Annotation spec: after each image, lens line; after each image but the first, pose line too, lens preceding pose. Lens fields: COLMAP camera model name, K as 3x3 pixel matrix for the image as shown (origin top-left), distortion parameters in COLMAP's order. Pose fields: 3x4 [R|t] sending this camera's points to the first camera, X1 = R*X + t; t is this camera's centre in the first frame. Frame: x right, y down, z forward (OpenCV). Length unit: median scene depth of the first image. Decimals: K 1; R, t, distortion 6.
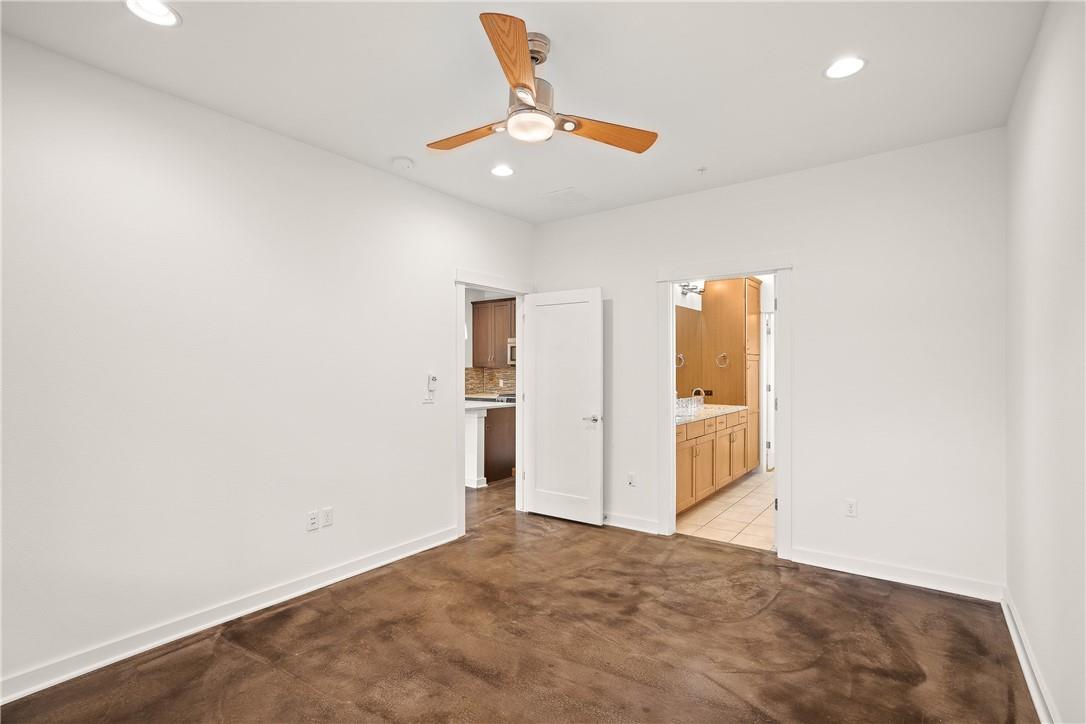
lens RADIAL K [[538.0, 0, 544.4], [0, 538.0, 360.8], [0, 0, 1]] dist [-0.032108, 0.014392]
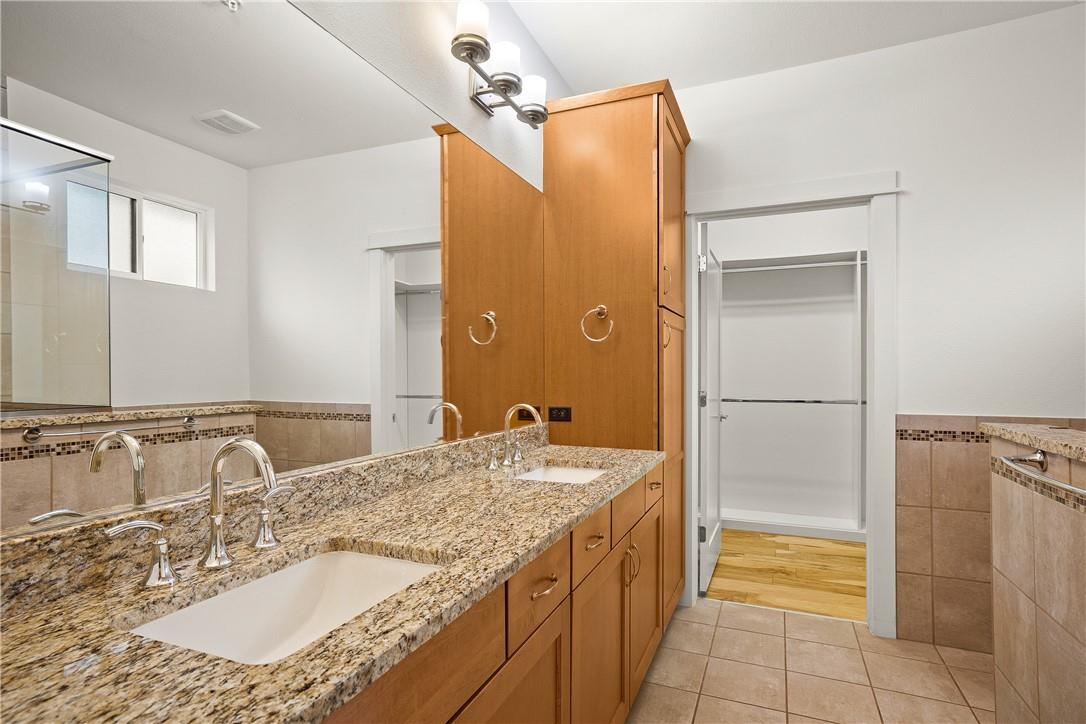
lens RADIAL K [[567.5, 0, 544.1], [0, 567.5, 368.7], [0, 0, 1]] dist [-0.025682, 0.013092]
pose [[0.975218, 0.003582, 0.221216, 0.211199], [-0.003816, 0.999993, 0.000632, 0.029096], [-0.221212, -0.001461, 0.975225, 0.630872]]
